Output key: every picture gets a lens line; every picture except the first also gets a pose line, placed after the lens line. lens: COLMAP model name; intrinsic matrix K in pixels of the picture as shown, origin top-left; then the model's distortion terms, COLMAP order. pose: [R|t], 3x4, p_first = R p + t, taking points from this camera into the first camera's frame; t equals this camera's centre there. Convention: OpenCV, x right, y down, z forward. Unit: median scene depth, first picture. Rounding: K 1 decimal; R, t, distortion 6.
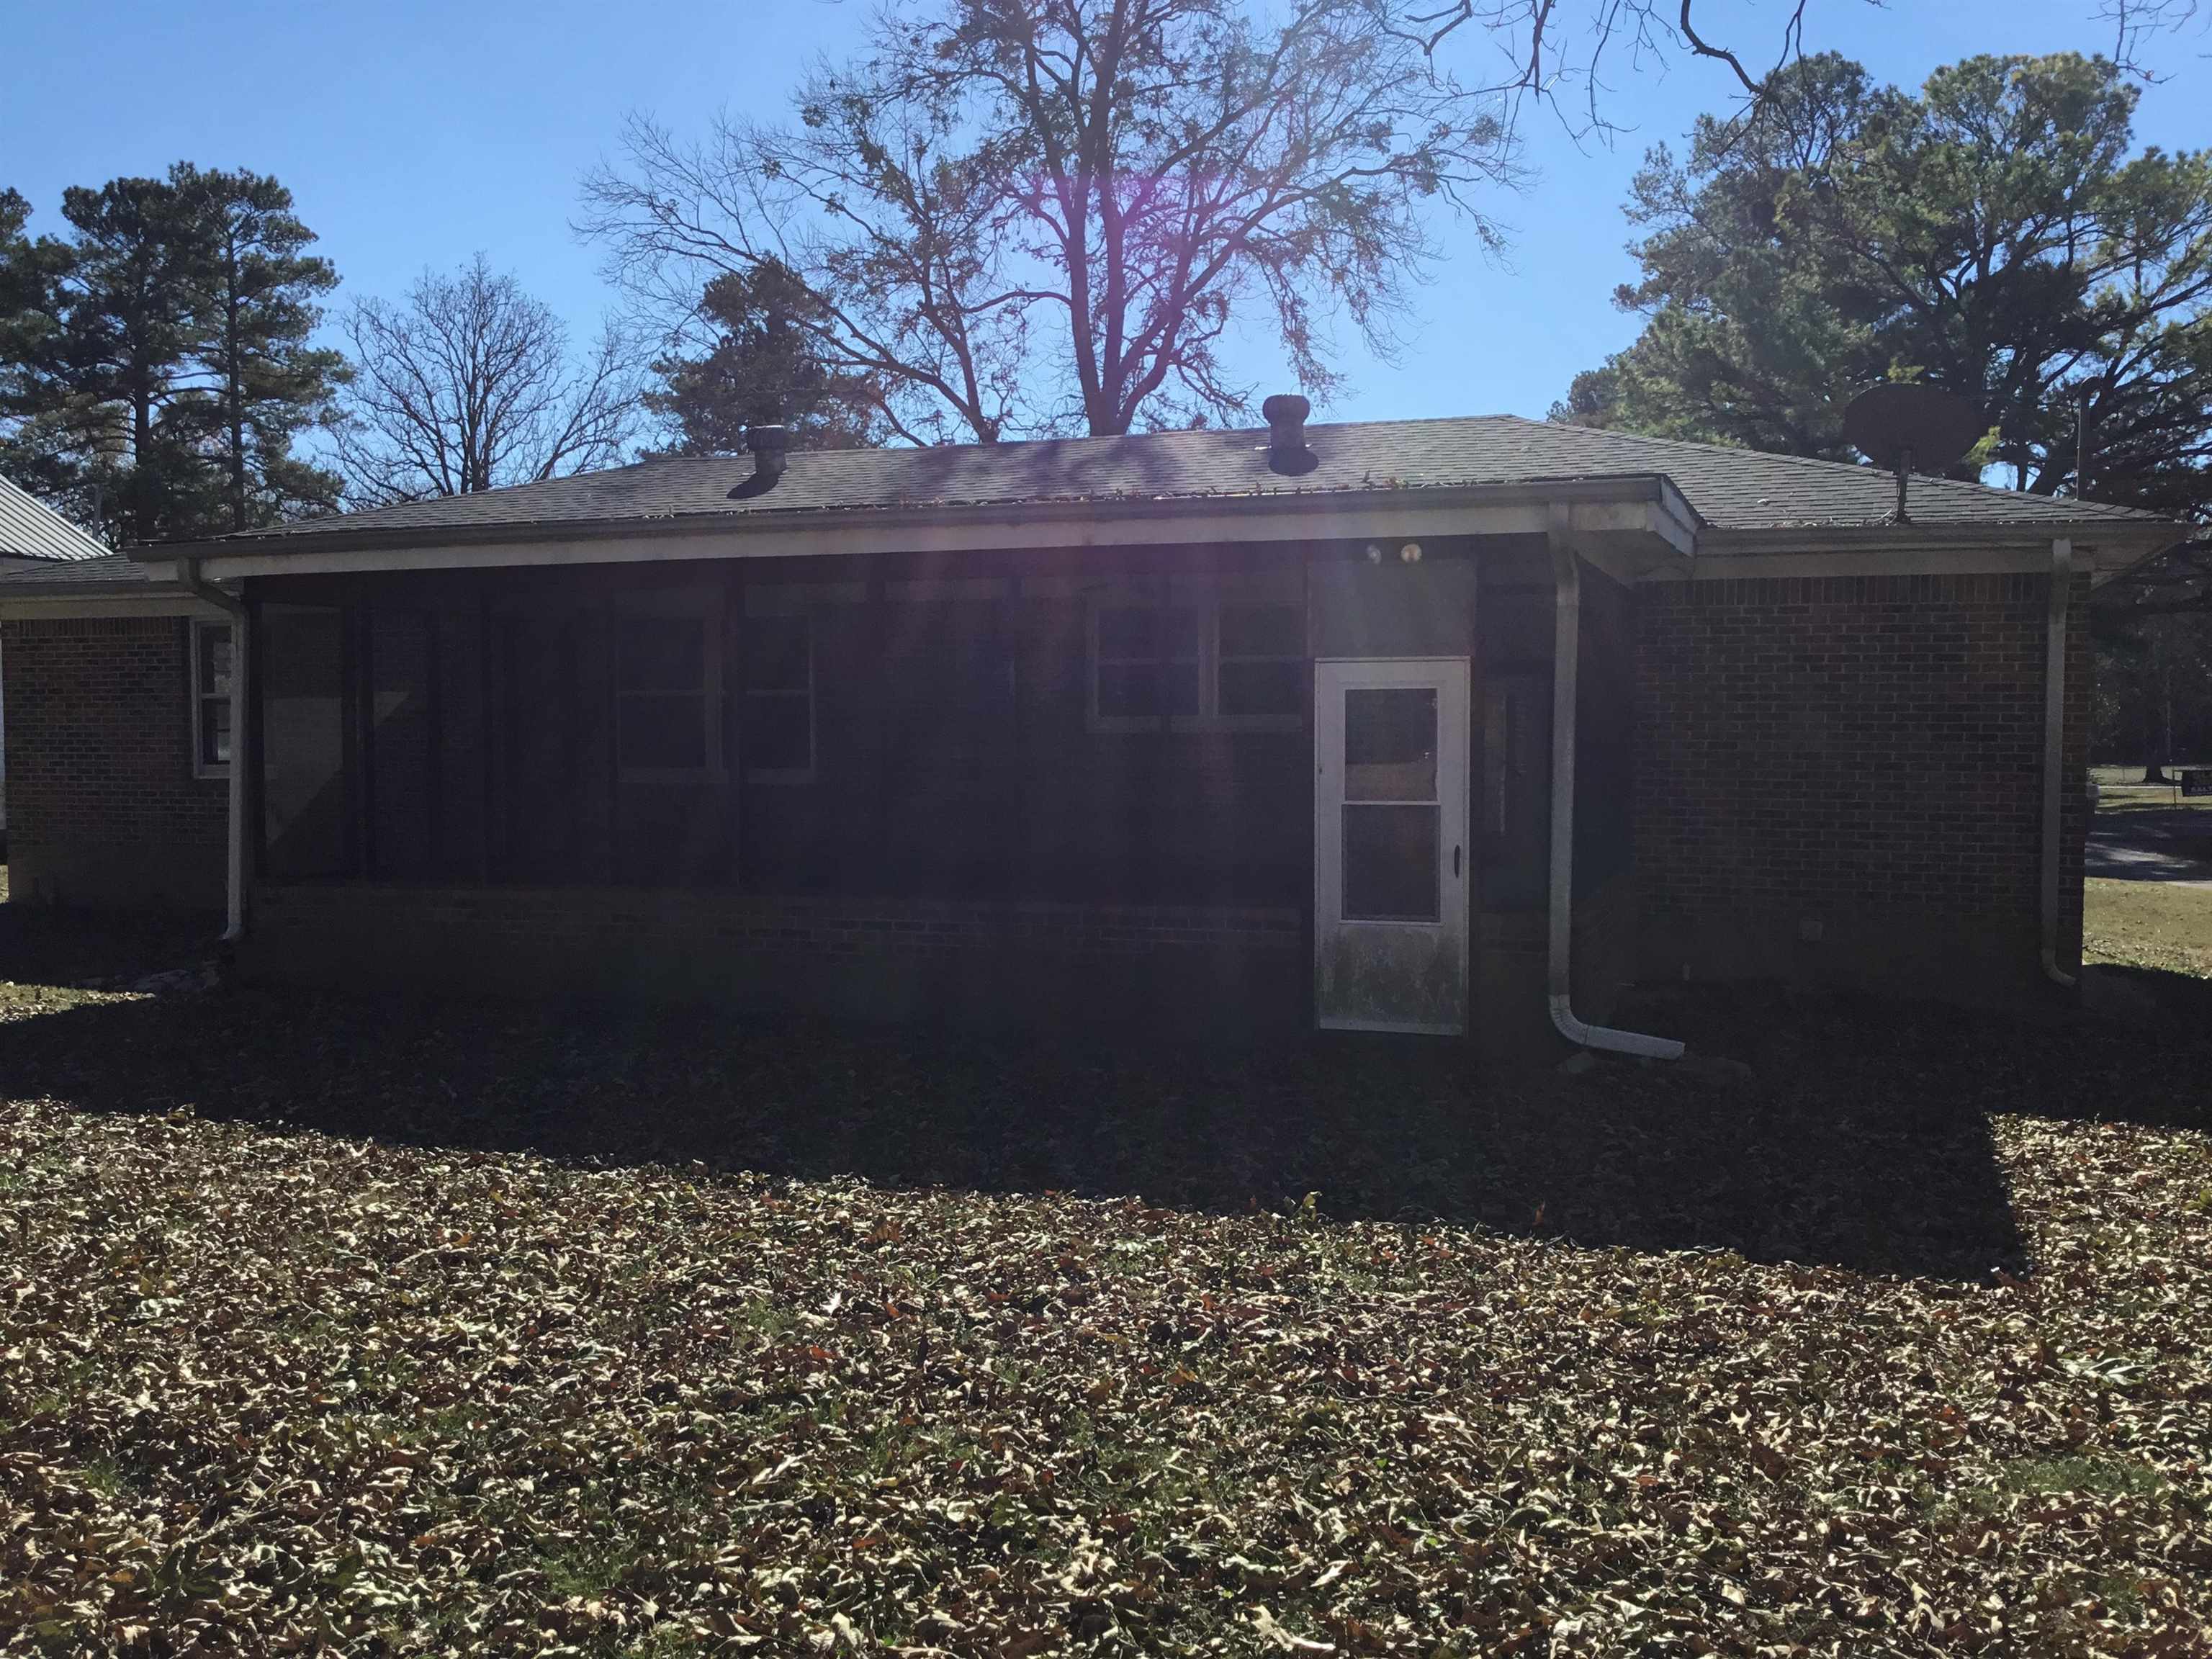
lens RADIAL K [[1982.6, 0, 1106.0], [0, 1982.6, 829.5], [0, 0, 1]] dist [0.126815, -0.278591]
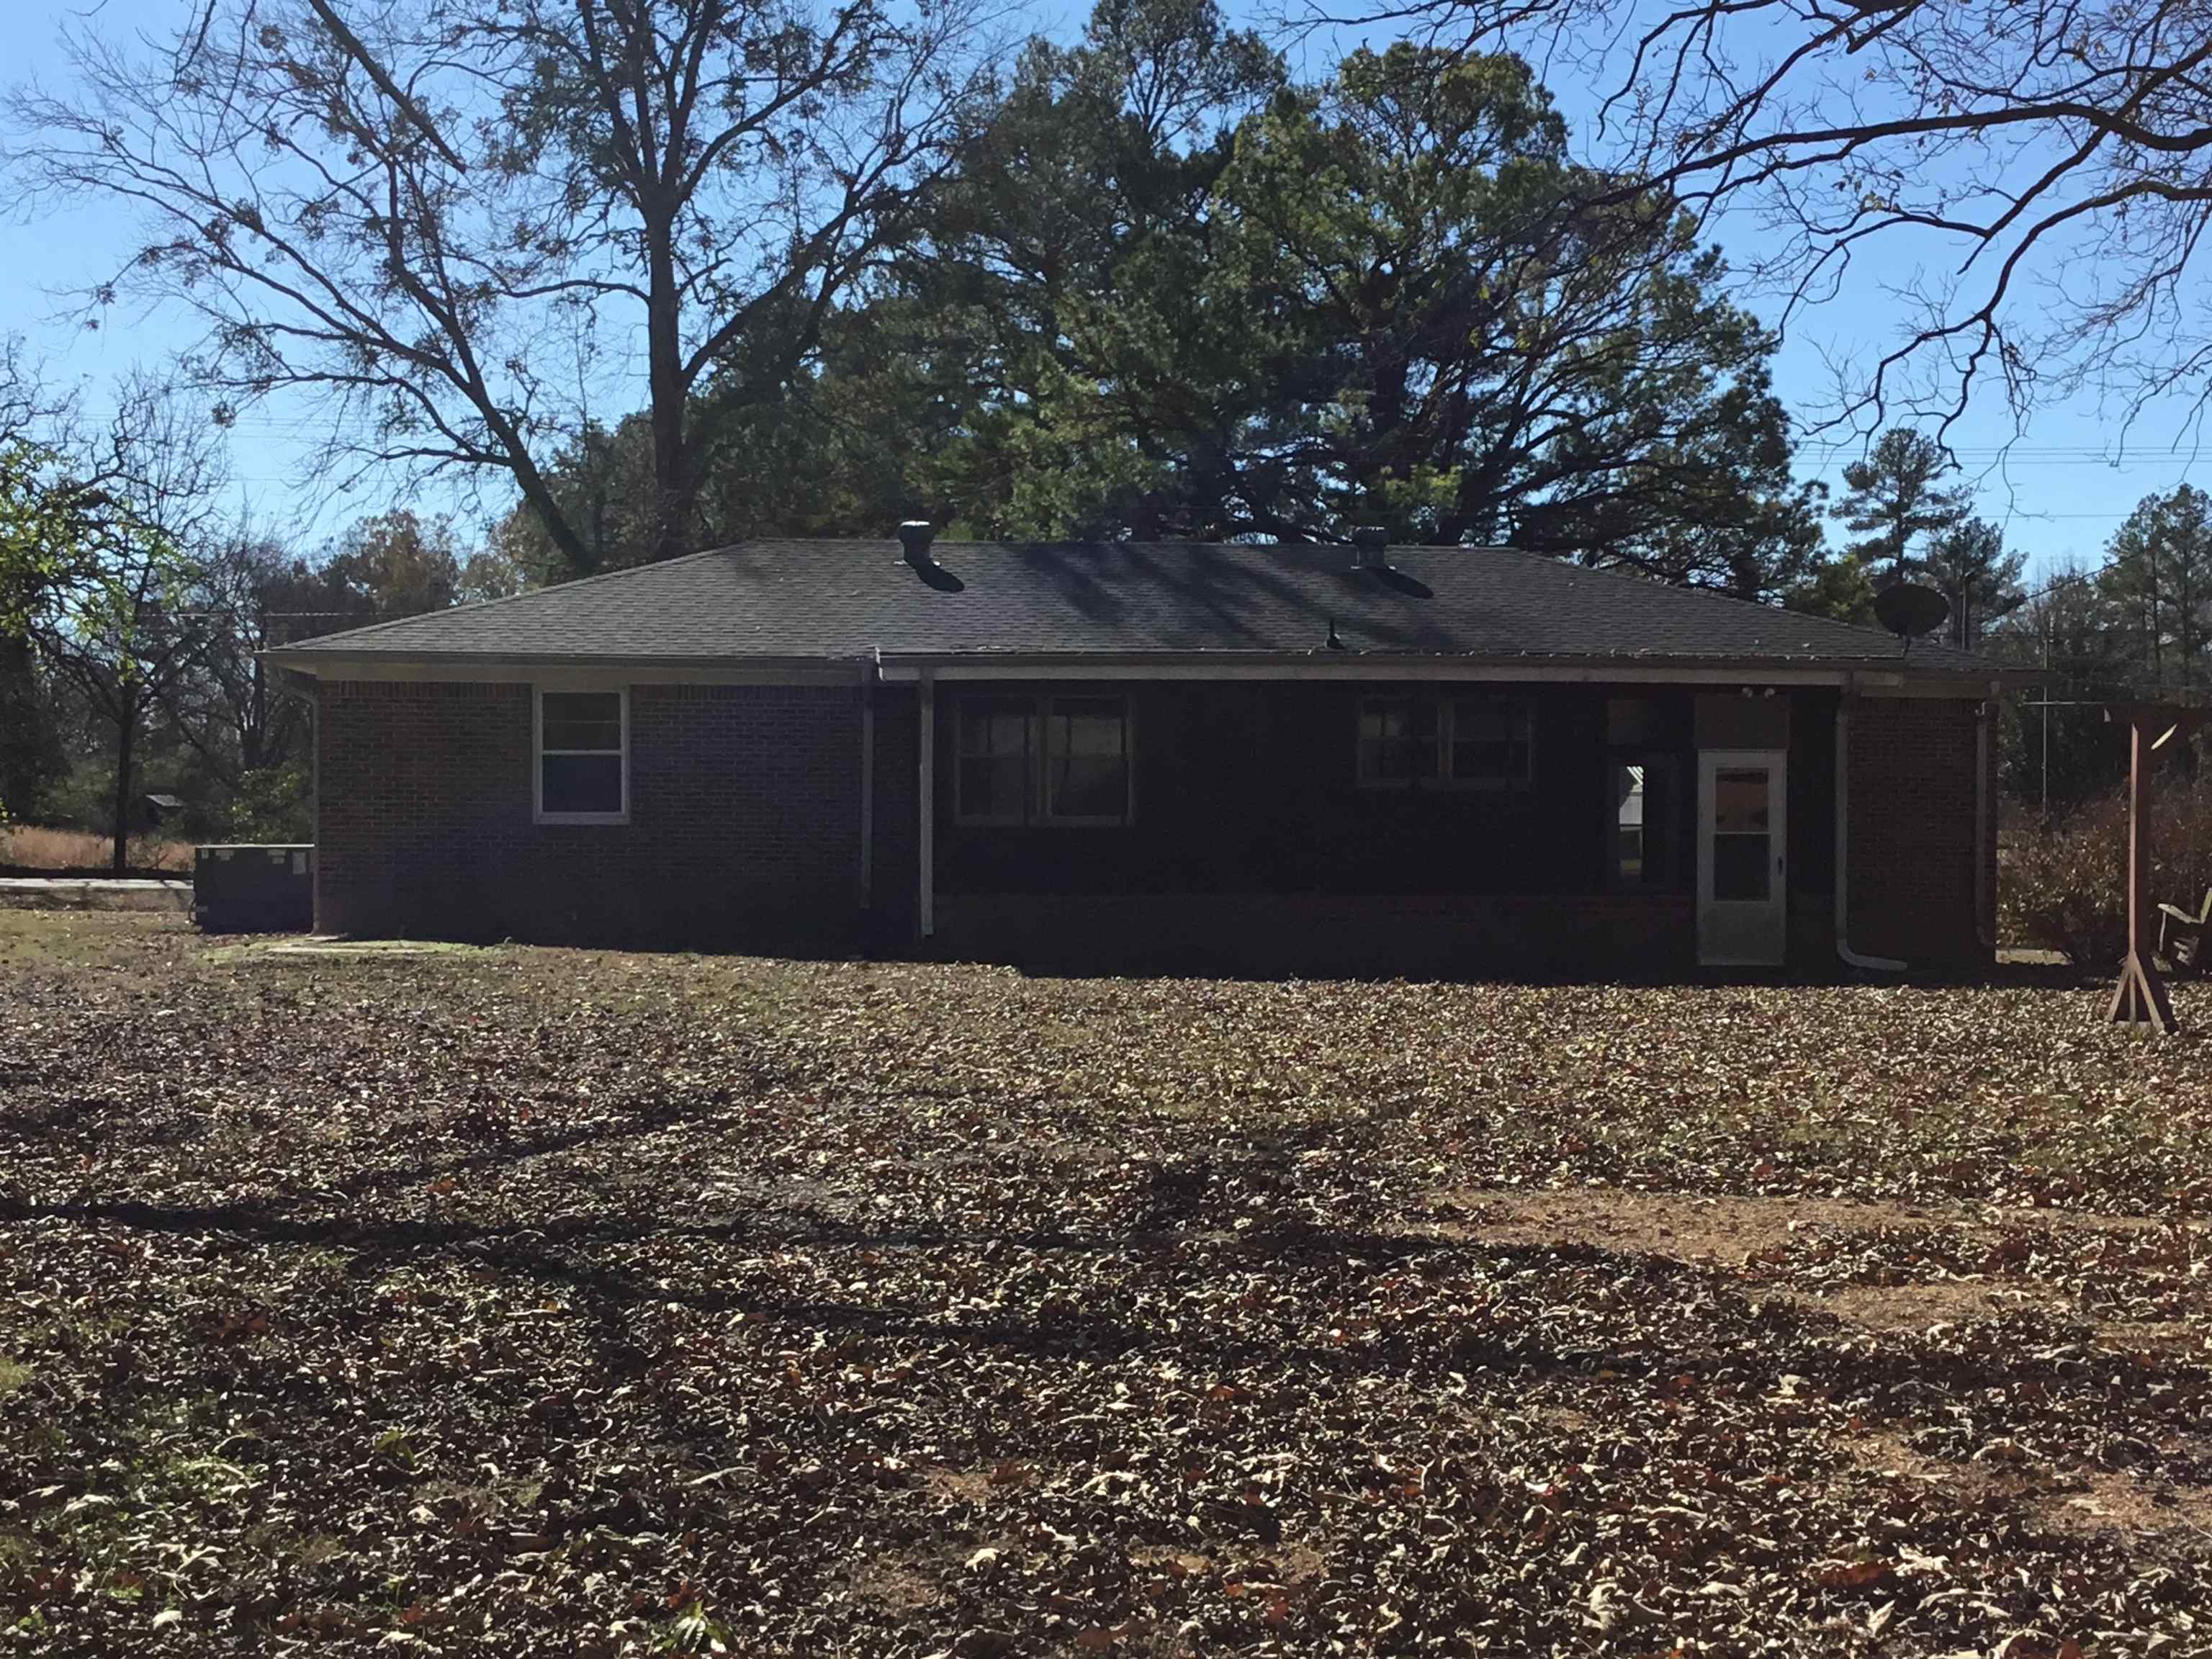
lens RADIAL K [[2935.9, 0, 1106.0], [0, 2935.9, 829.5], [0, 0, 1]] dist [-0.013422, -0.045226]
pose [[0.927708, 0.010699, 0.373153, -0.289835], [0.001975, 0.999435, -0.033565, 0.014982], [-0.373301, 0.031876, 0.927162, -0.257186]]
